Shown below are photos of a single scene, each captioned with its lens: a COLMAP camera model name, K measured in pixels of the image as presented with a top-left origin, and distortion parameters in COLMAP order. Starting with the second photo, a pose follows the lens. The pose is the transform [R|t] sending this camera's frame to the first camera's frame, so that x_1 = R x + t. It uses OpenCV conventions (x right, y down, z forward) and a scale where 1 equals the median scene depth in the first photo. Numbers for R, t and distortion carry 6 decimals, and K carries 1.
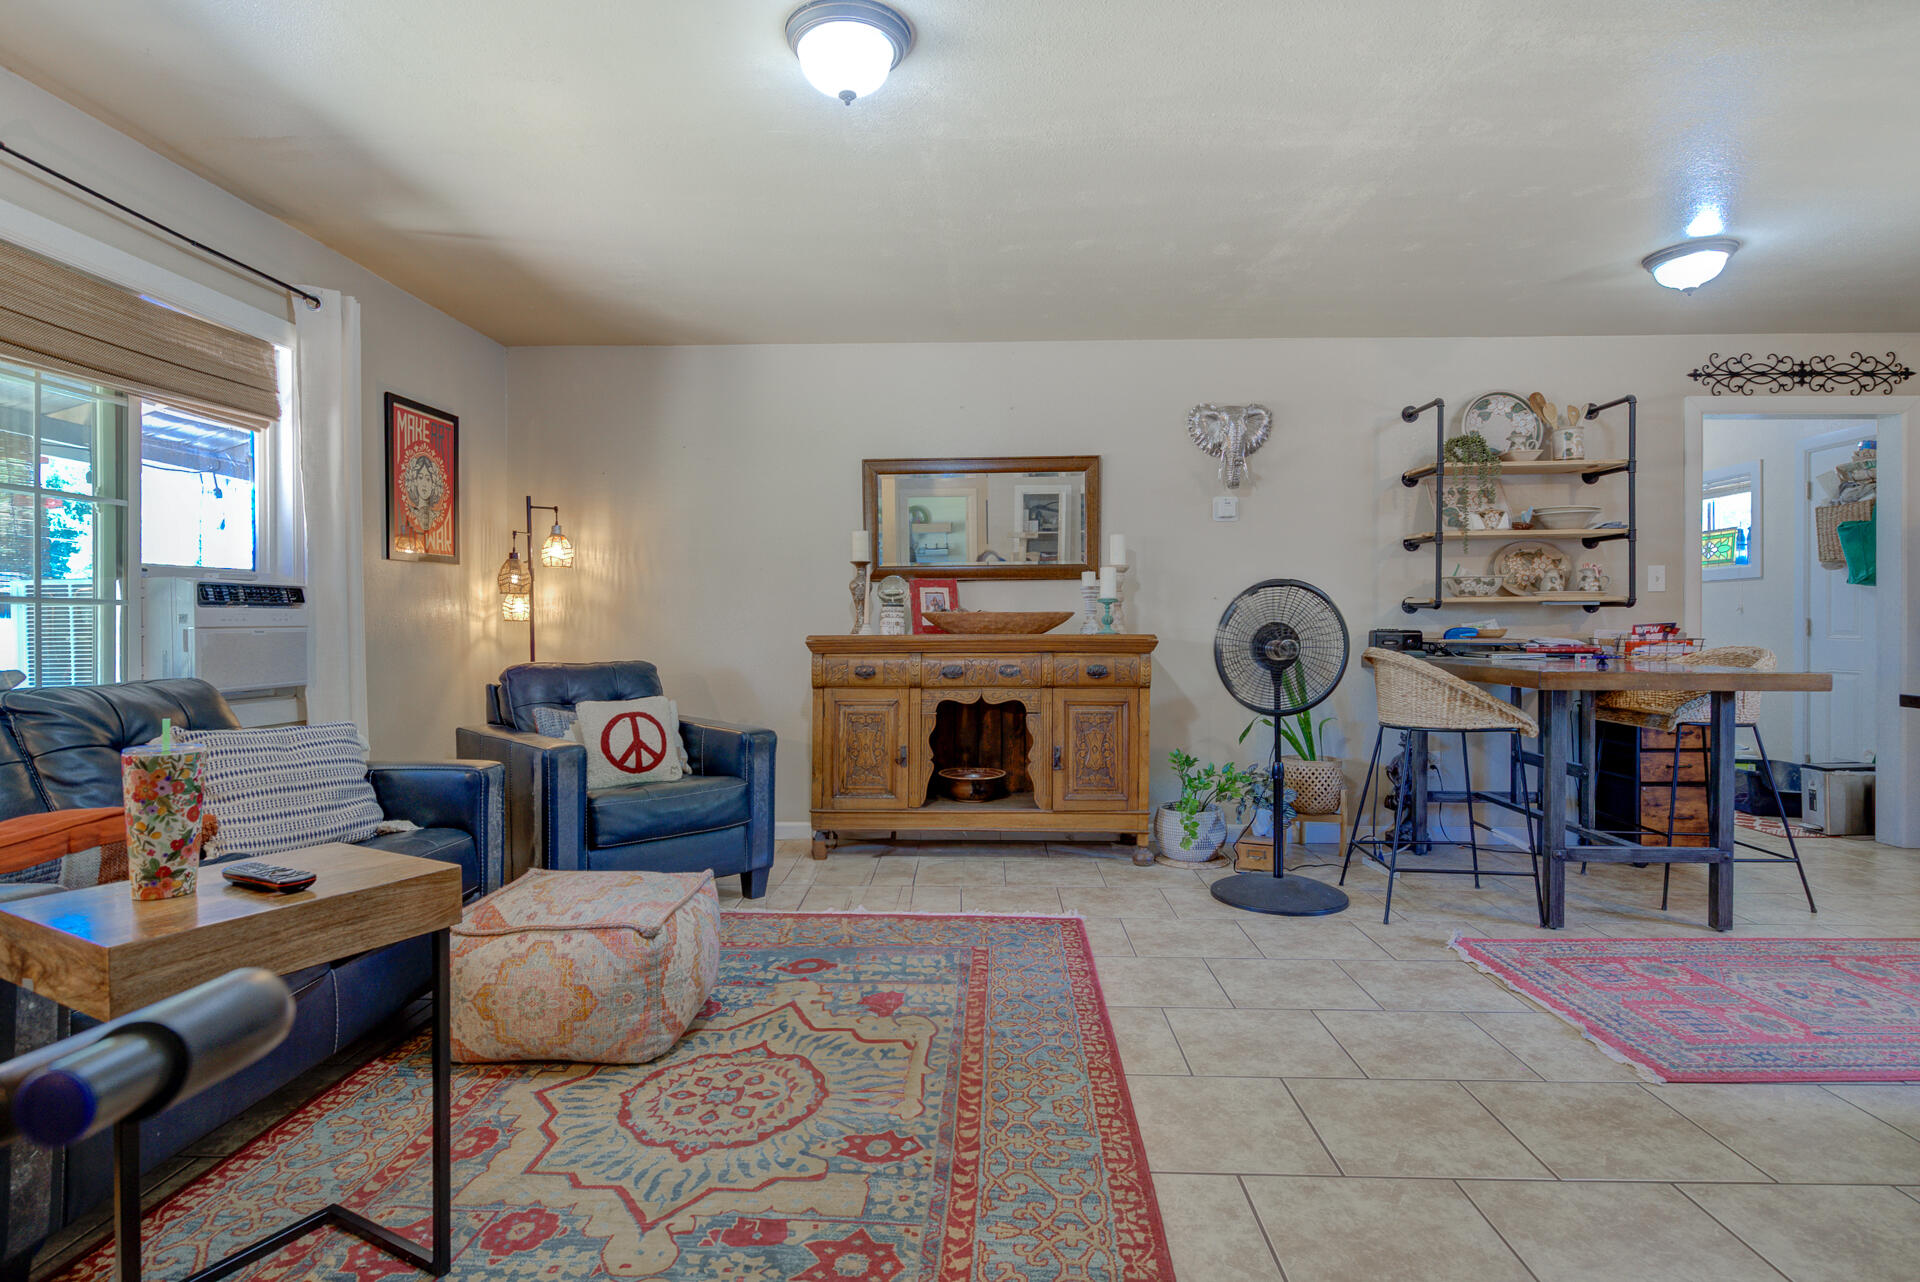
lens RADIAL K [[946.3, 0, 959.2], [0, 946.3, 632.6], [0, 0, 1]] dist [-0.000644, -0.001272]
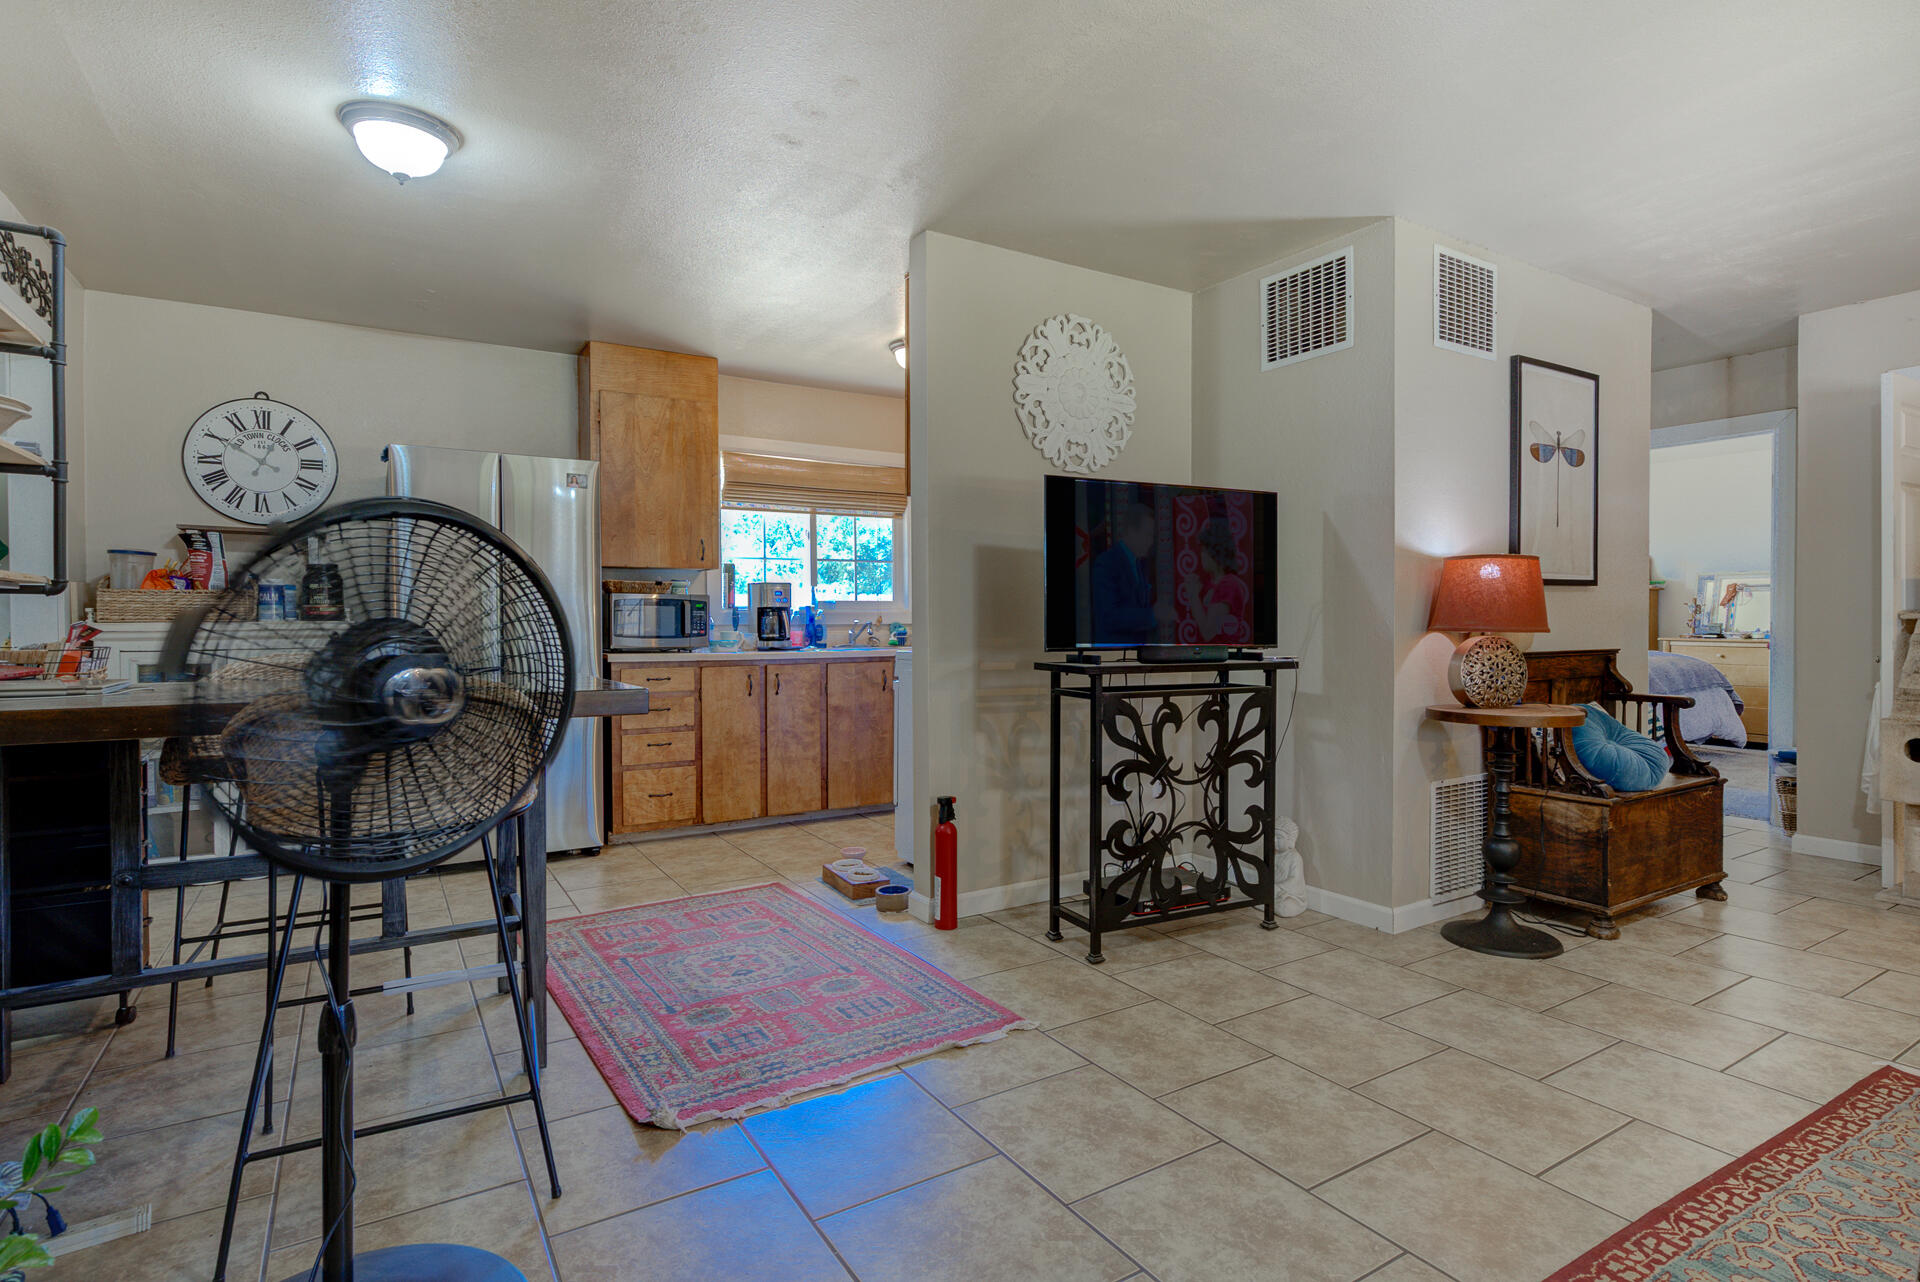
lens RADIAL K [[946.3, 0, 959.2], [0, 946.3, 632.6], [0, 0, 1]] dist [-0.000644, -0.001272]
pose [[-0.551941, -0.006009, 0.833862, -0.162174], [0.008322, 0.999885, 0.012714, -0.011985], [-0.833842, 0.013957, -0.551827, 1.706155]]
